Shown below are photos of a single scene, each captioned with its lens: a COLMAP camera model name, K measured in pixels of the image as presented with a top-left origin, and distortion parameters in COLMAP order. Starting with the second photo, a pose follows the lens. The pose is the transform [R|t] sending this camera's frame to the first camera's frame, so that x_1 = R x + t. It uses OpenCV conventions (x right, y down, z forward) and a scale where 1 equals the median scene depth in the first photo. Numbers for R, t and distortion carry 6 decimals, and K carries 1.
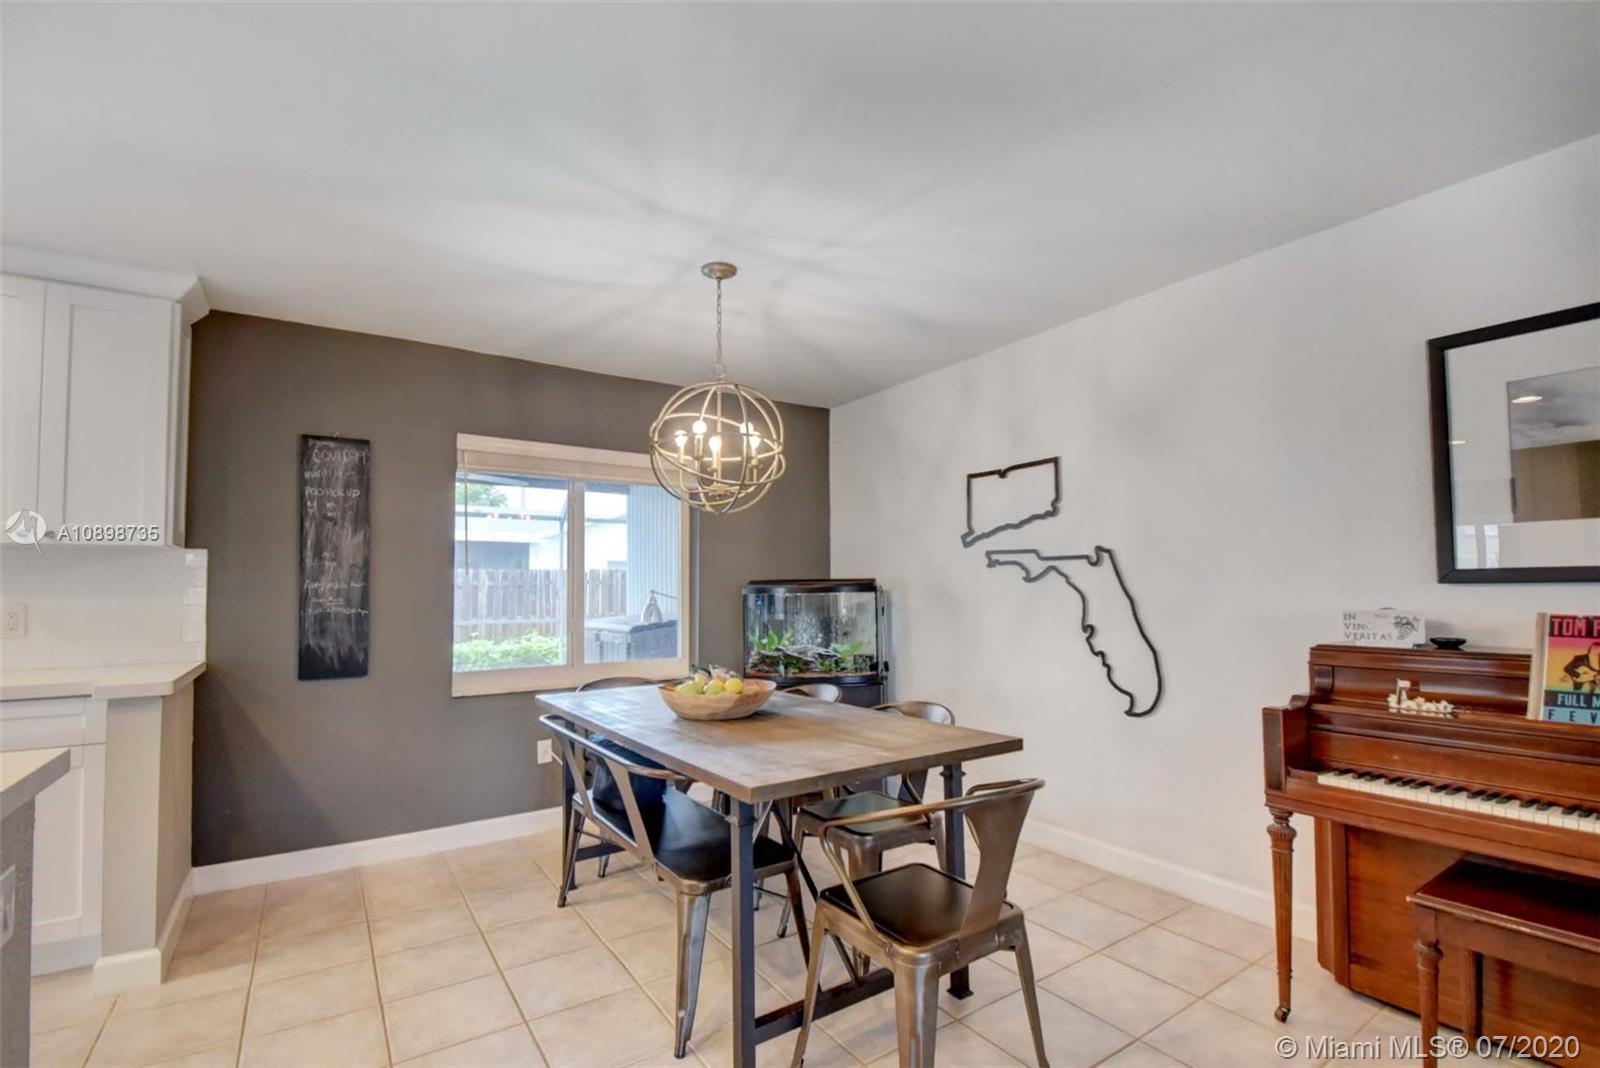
lens RADIAL K [[710.5, 0, 797.5], [0, 710.5, 555.1], [0, 0, 1]] dist [0.019834, -0.018330]
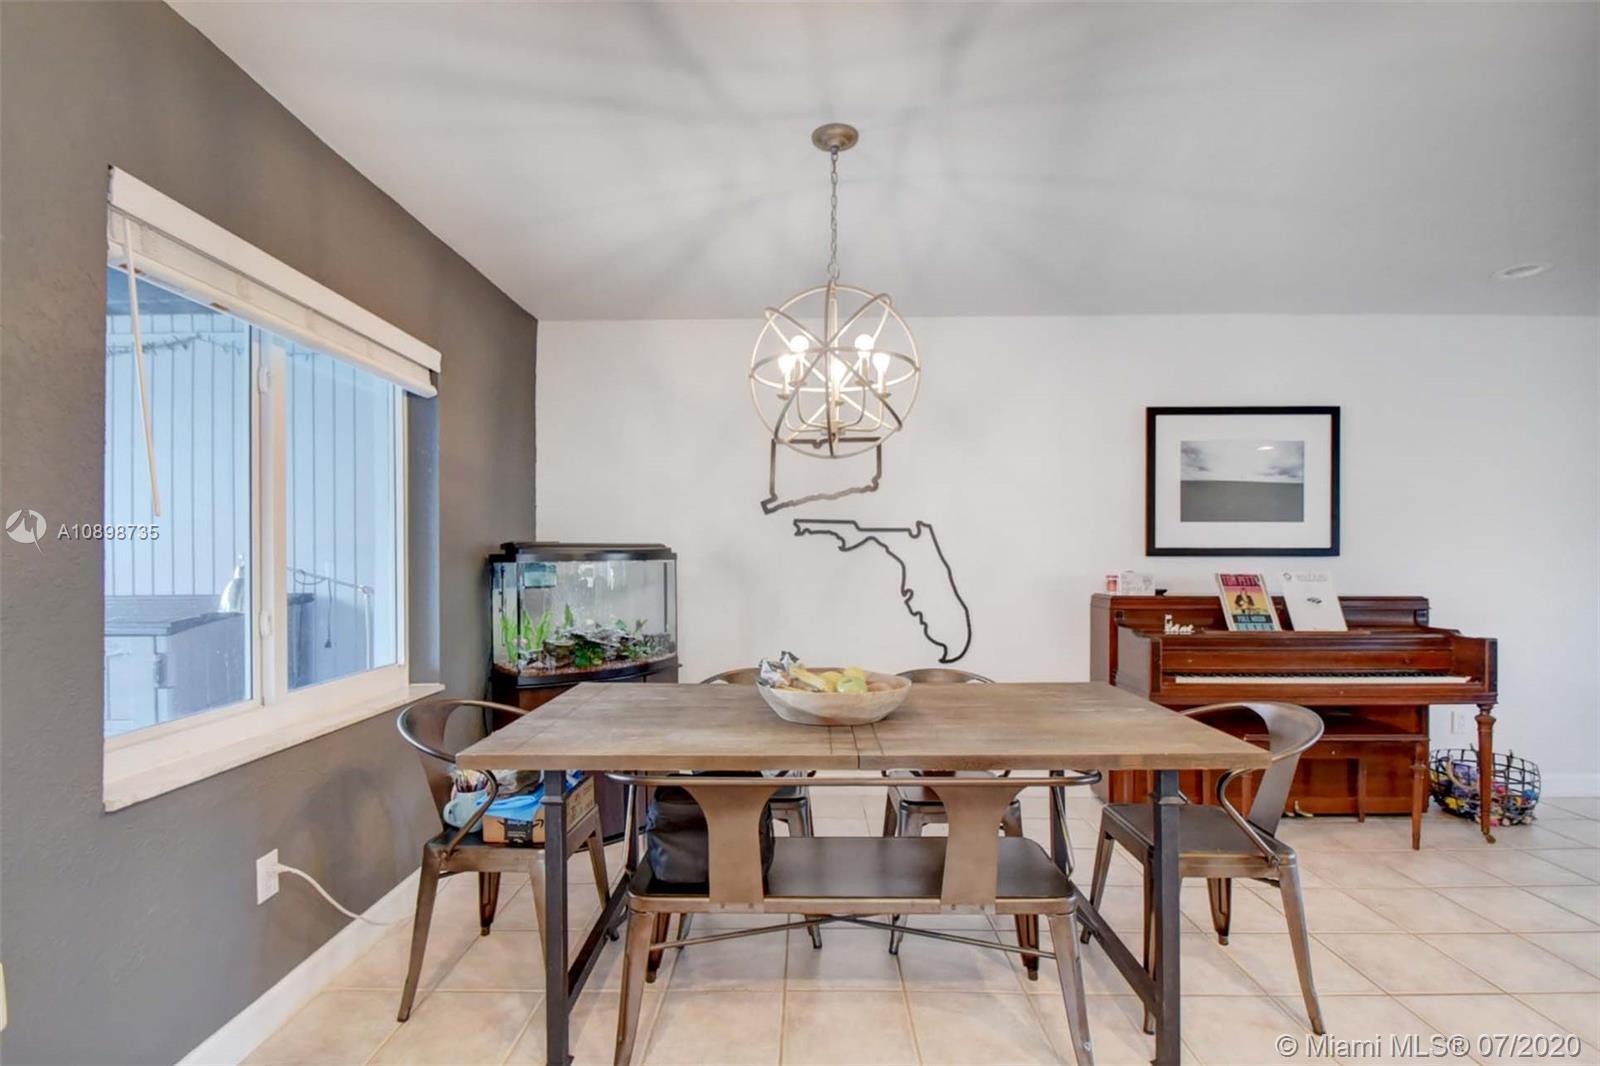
lens RADIAL K [[701.3, 0, 790.7], [0, 701.3, 558.0], [0, 0, 1]] dist [0.002099, -0.009706]
pose [[0.572441, 0.002572, 0.819942, -0.618830], [-0.044727, 0.998604, 0.028093, 0.024029], [-0.818725, -0.052755, 0.571757, 0.507119]]
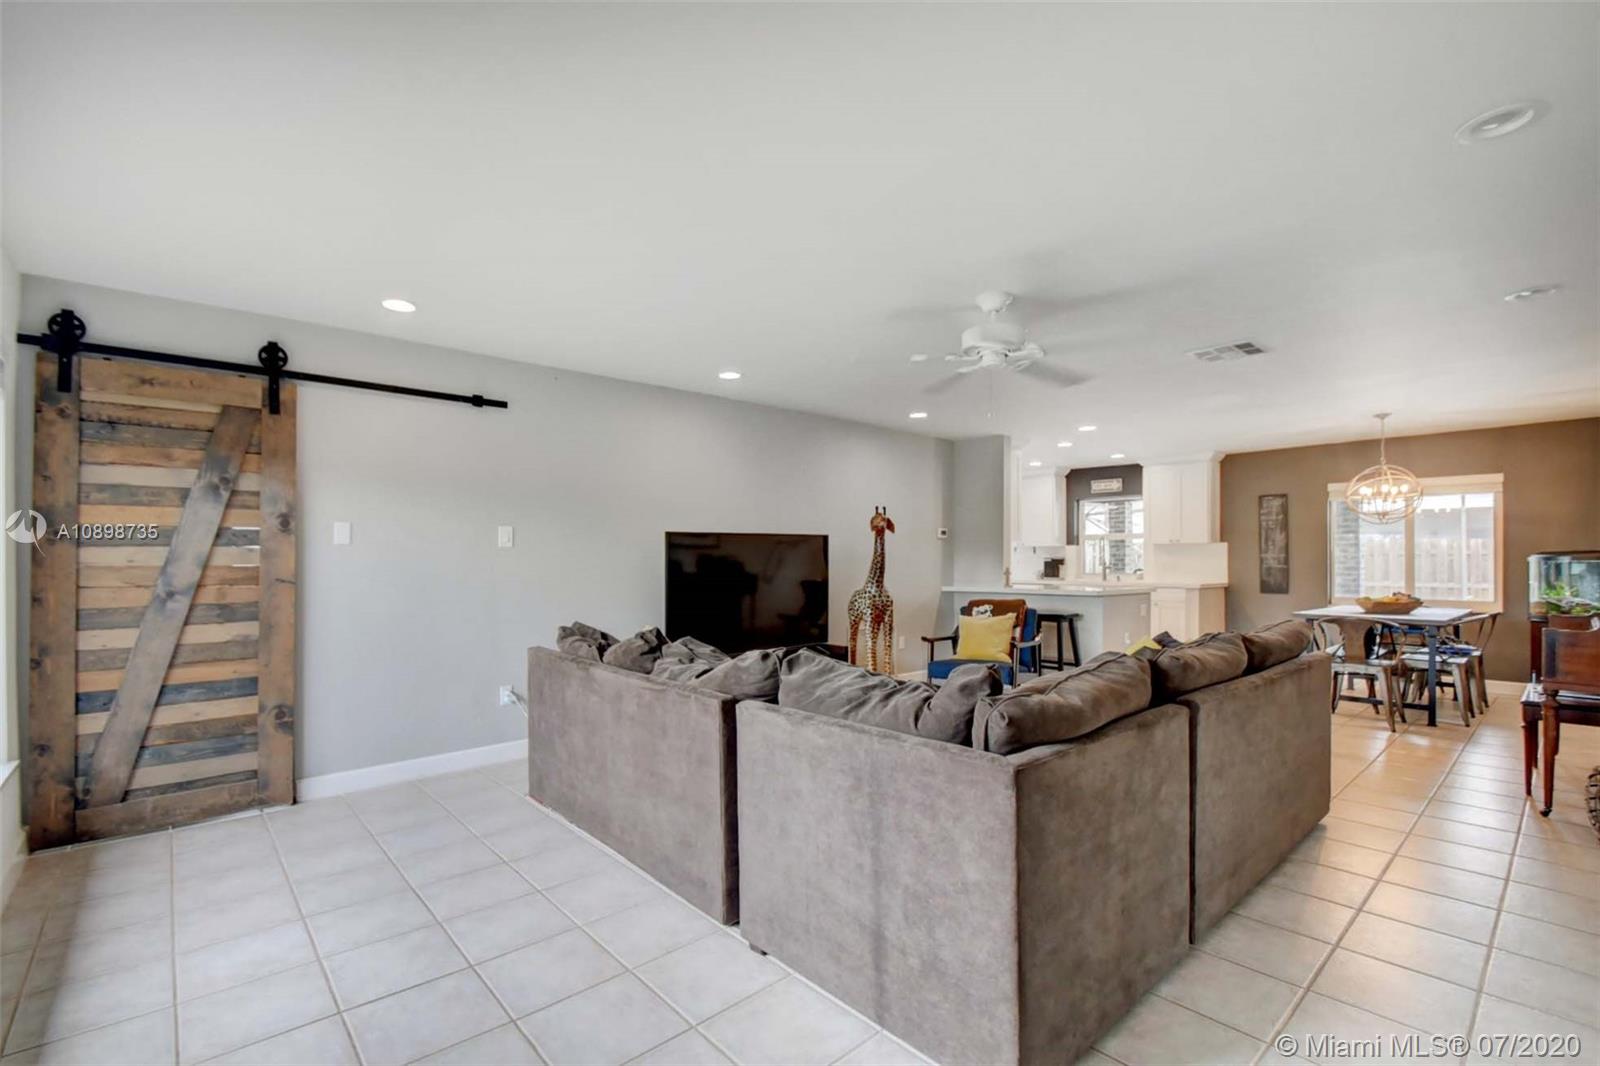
lens RADIAL K [[698.9, 0, 787.6], [0, 698.9, 556.5], [0, 0, 1]] dist [0.003365, -0.014872]
pose [[0.119680, 0.001585, -0.992811, 1.519749], [0.048450, 0.998798, 0.007435, -0.052791], [0.991630, -0.048991, 0.119459, -0.933026]]
